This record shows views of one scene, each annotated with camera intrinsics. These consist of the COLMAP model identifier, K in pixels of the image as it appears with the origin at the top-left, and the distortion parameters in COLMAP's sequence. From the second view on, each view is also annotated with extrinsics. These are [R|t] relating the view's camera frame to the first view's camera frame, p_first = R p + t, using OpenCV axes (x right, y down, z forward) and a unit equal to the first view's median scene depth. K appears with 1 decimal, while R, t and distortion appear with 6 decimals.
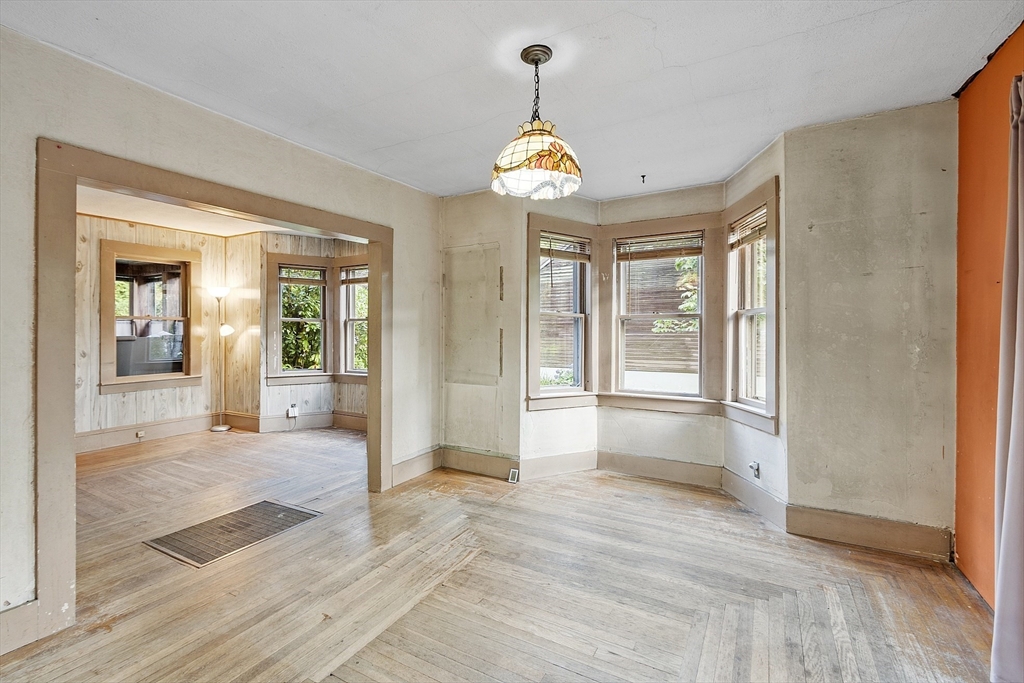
lens RADIAL K [[458.2, 0, 493.9], [0, 458.2, 331.7], [0, 0, 1]] dist [0.013619, -0.001865]
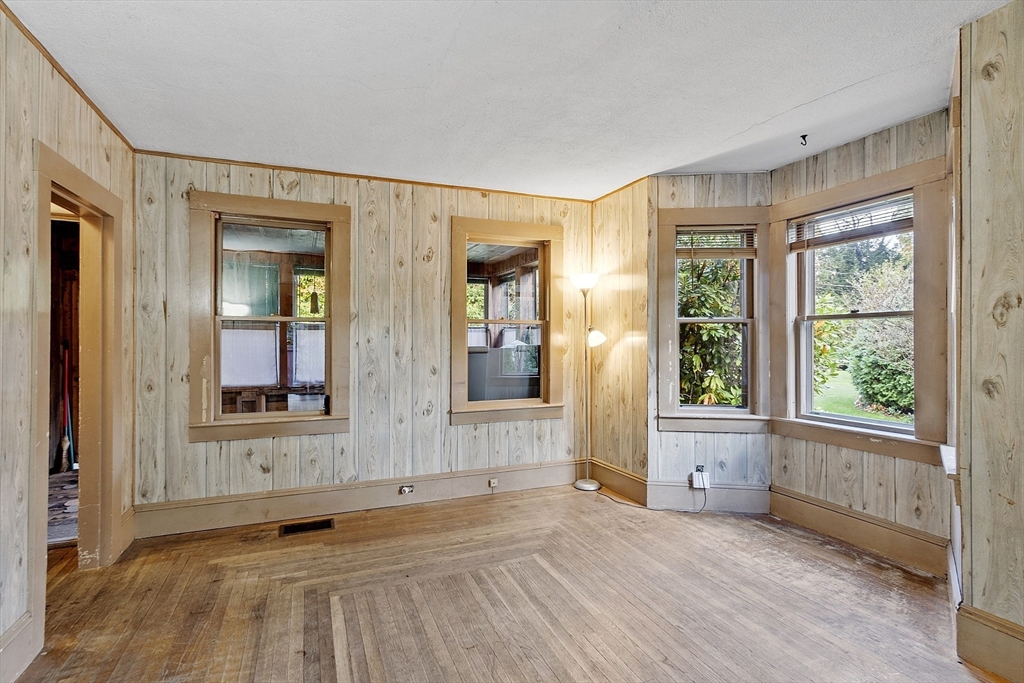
lens RADIAL K [[482.7, 0, 500.9], [0, 482.7, 338.9], [0, 0, 1]] dist [-0.001709, -0.000917]
pose [[0.799288, -0.002887, -0.600941, -0.277058], [-0.001136, 0.999979, -0.006315, 0.001810], [0.600946, 0.005730, 0.799269, 0.369656]]
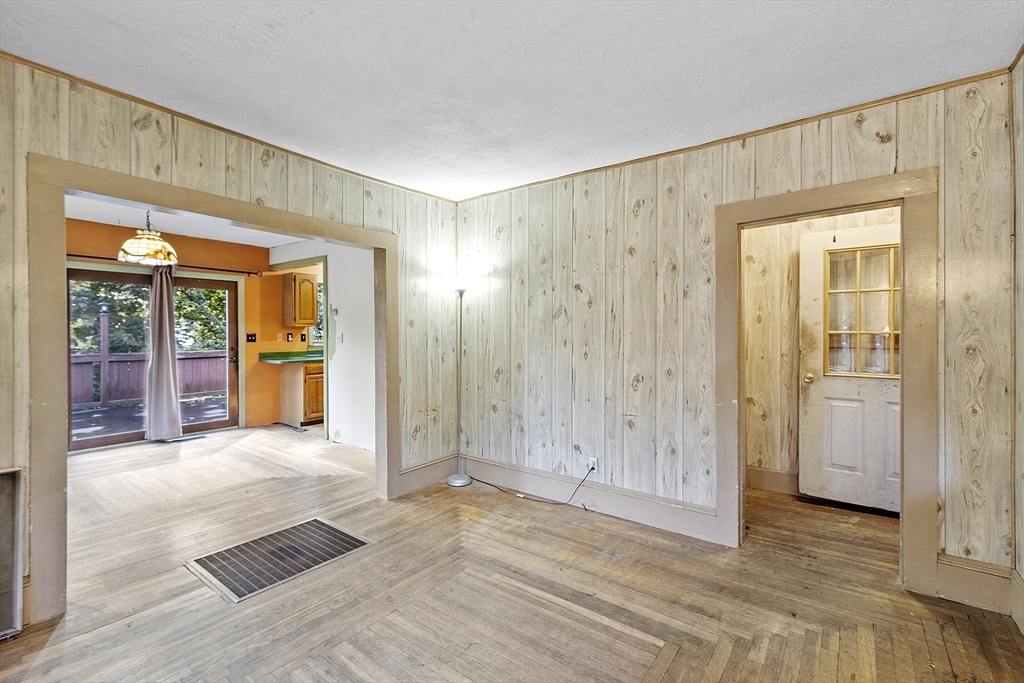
lens RADIAL K [[458.2, 0, 501.4], [0, 458.2, 333.8], [0, 0, 1]] dist [0.013619, -0.001865]
pose [[-0.993003, 0.003805, 0.118027, -0.566698], [0.004417, 0.999978, 0.004925, -0.005112], [-0.118005, 0.005412, -0.992998, 0.962484]]
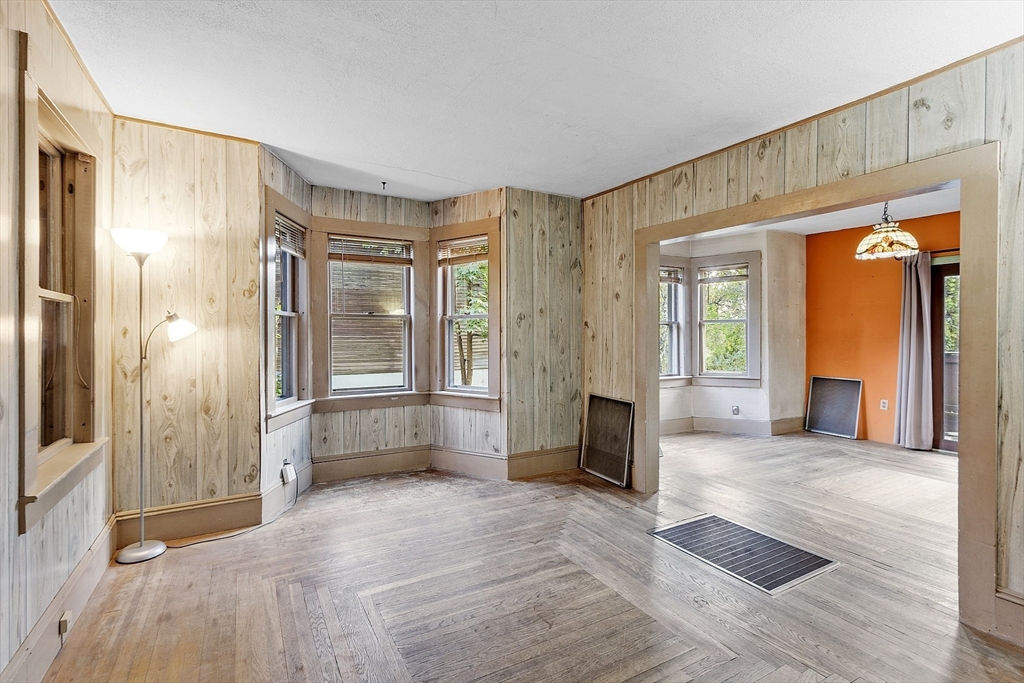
lens RADIAL K [[471.0, 0, 492.3], [0, 471.0, 338.3], [0, 0, 1]] dist [0.009755, 0.000120]
pose [[0.506349, -0.007088, 0.862300, -0.834837], [-0.000212, 0.999965, 0.008345, 0.001563], [-0.862329, -0.004408, 0.506329, 0.490861]]
